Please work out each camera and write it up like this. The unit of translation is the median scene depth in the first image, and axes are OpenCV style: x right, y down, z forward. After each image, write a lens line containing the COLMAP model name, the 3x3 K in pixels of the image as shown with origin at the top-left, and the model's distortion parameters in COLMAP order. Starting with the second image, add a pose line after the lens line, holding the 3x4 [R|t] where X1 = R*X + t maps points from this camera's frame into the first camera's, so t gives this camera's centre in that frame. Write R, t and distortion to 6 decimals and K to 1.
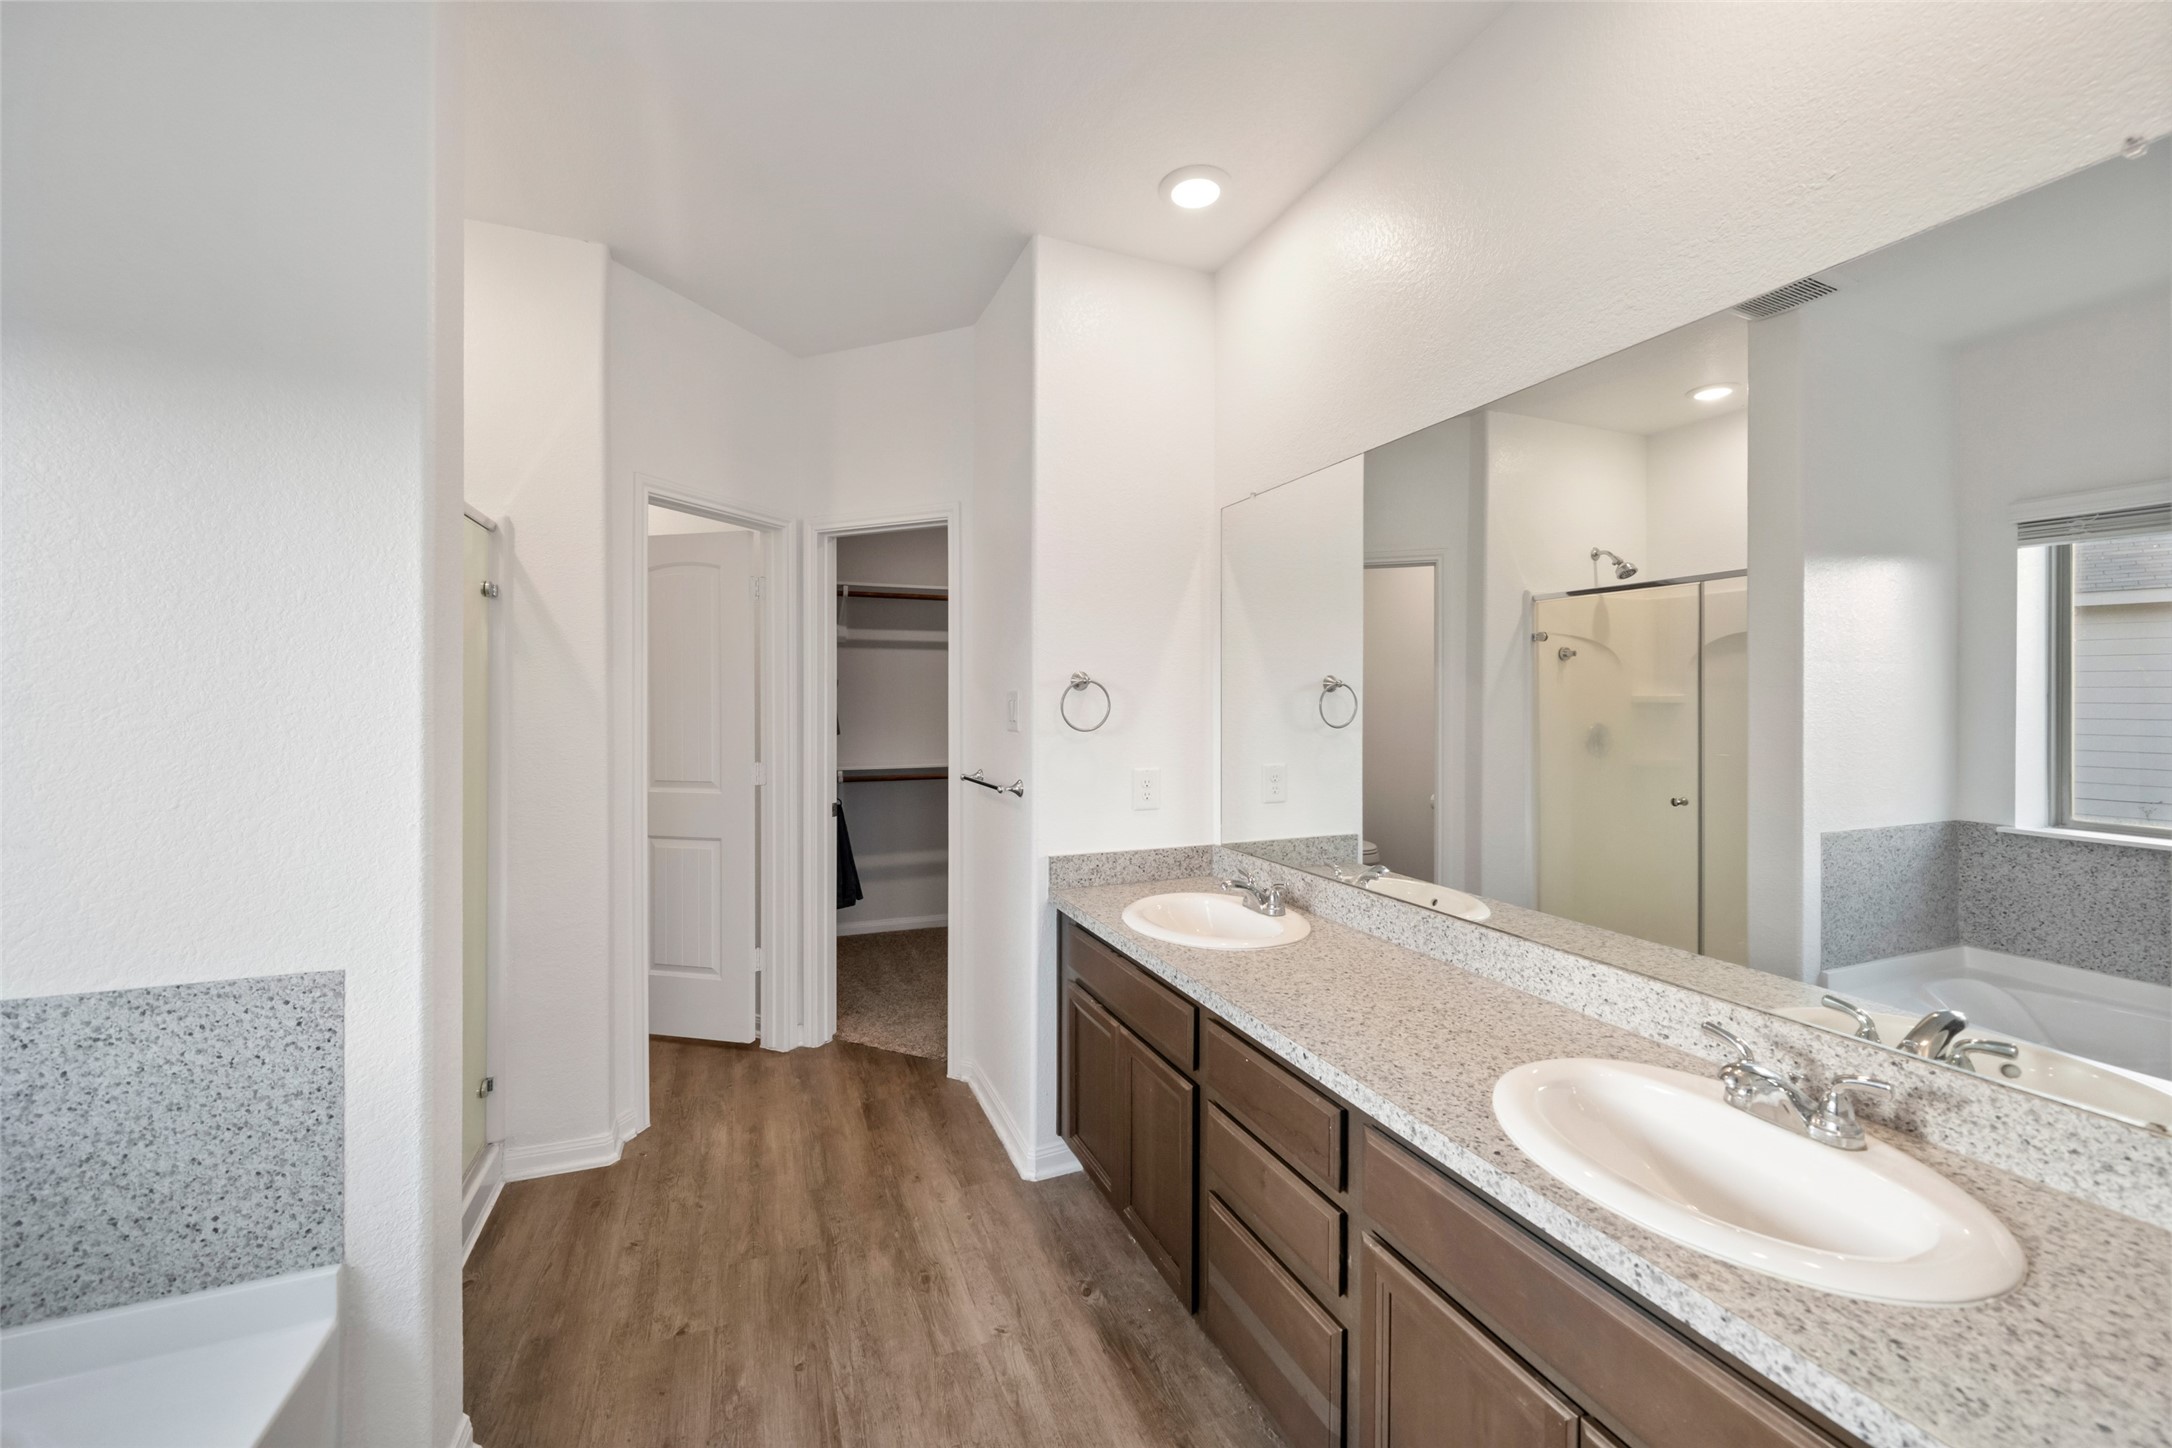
lens RADIAL K [[841.0, 0, 1115.9], [0, 841.0, 700.8], [0, 0, 1]] dist [-0.006676, 0.000642]
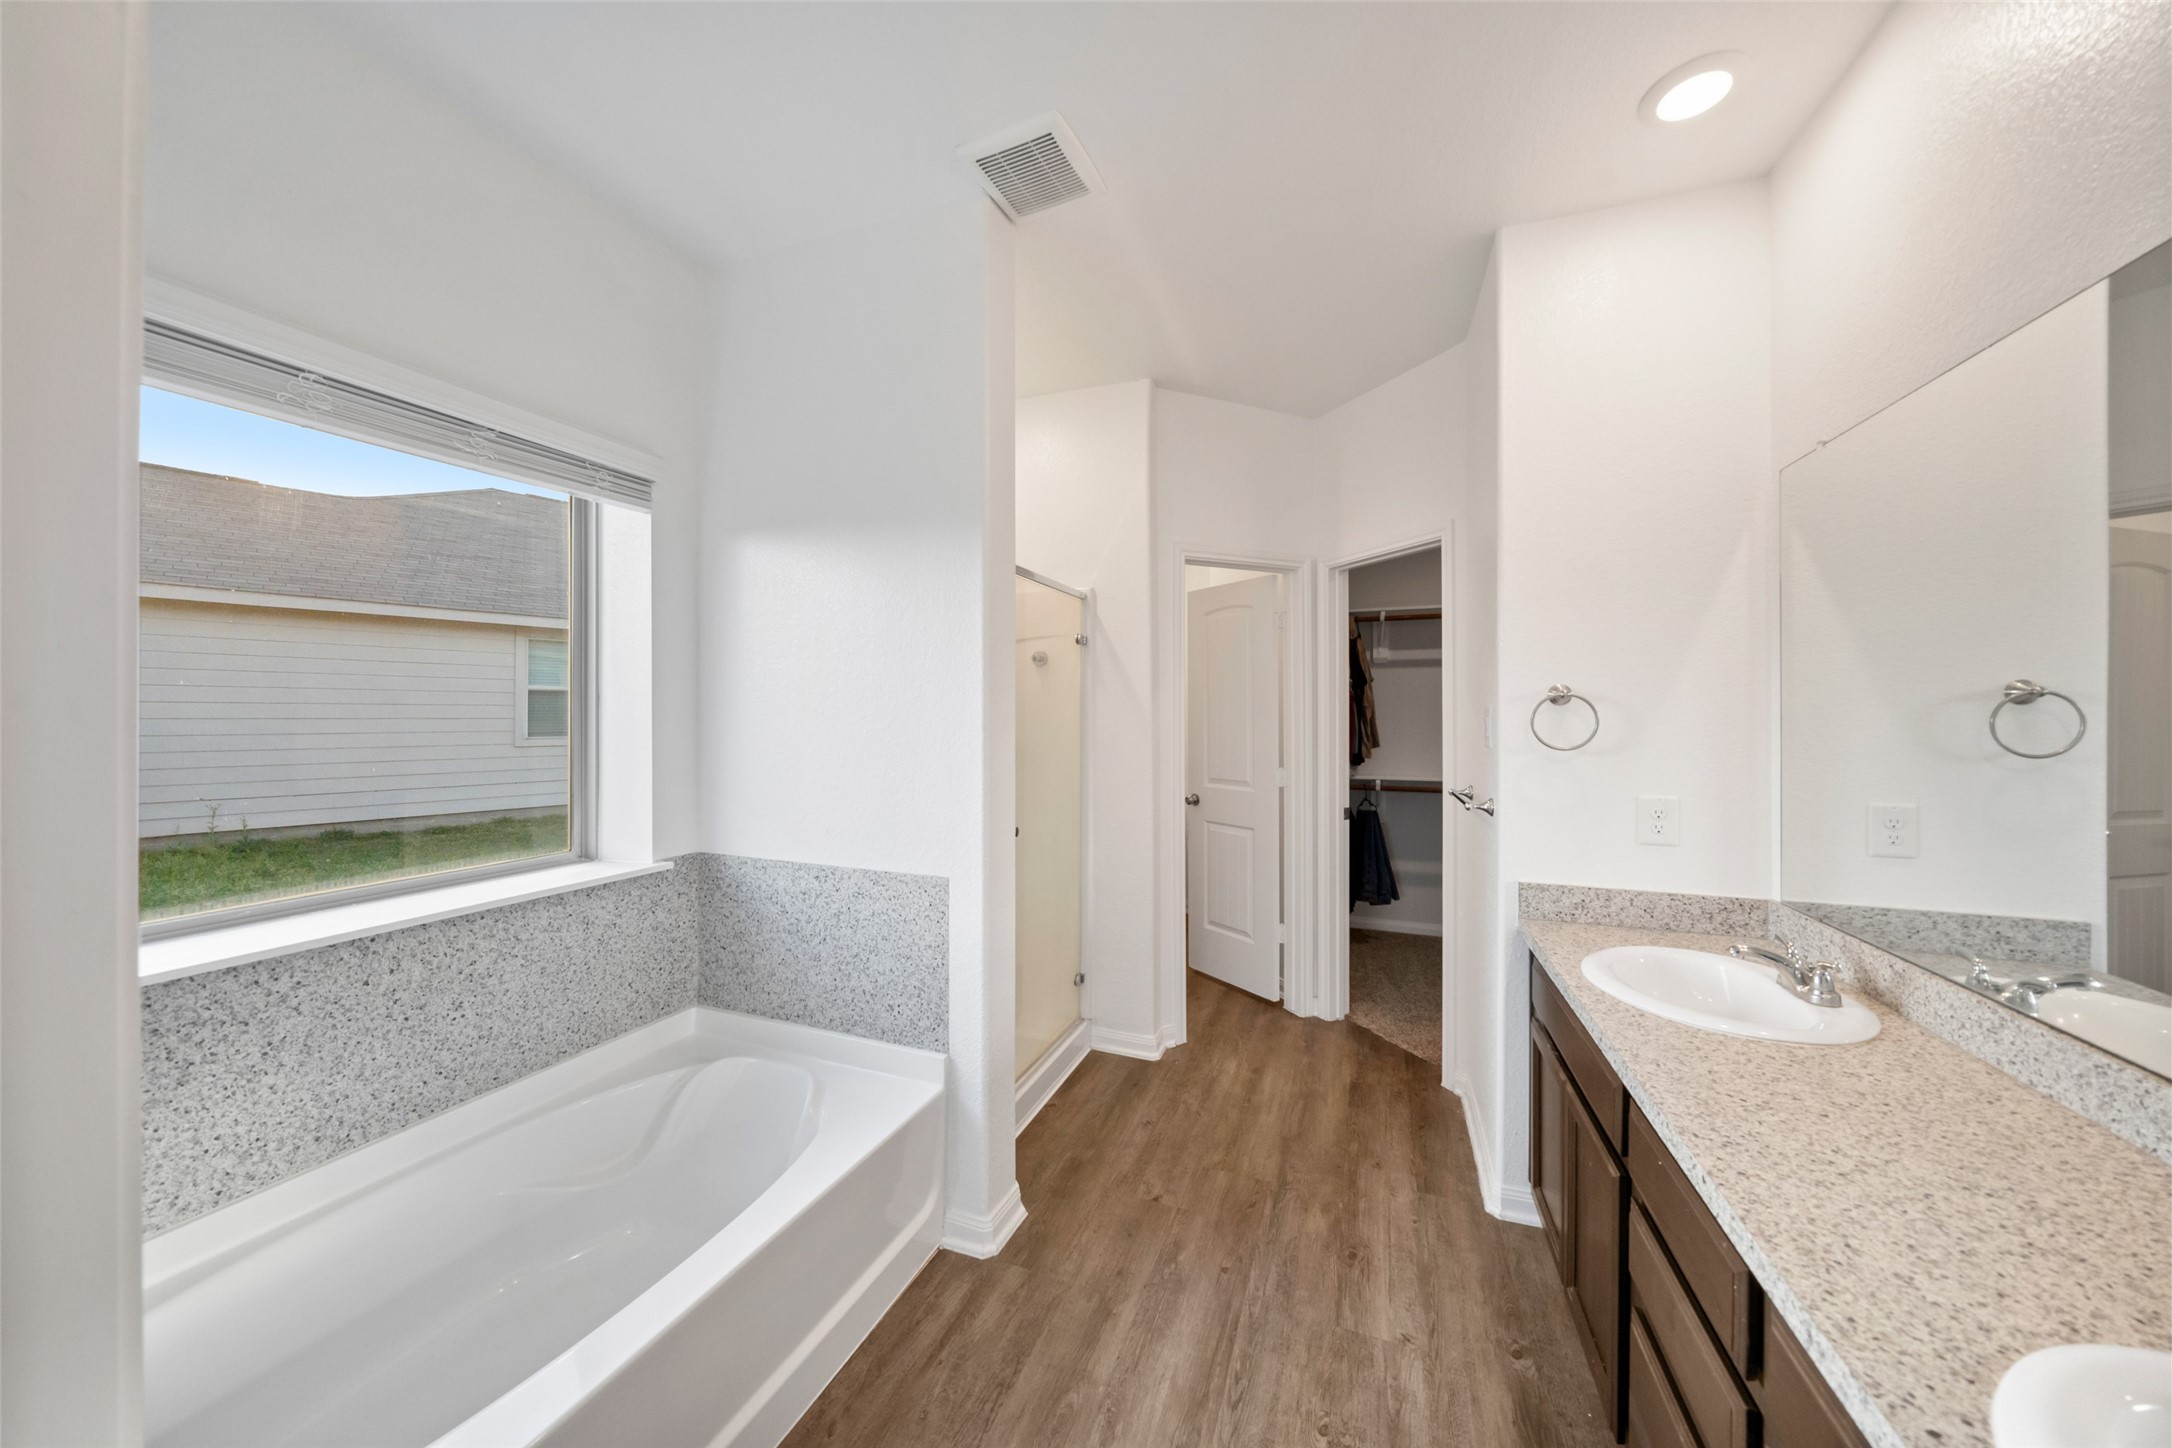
lens RADIAL K [[746.2, 0, 1084.2], [0, 746.2, 716.1], [0, 0, 1]] dist [-0.008741, 0.000320]
pose [[0.718957, 0.001753, -0.695052, 0.157082], [-0.002362, 0.999997, 0.000079, 0.000645], [0.695051, 0.001585, 0.718959, 0.066375]]
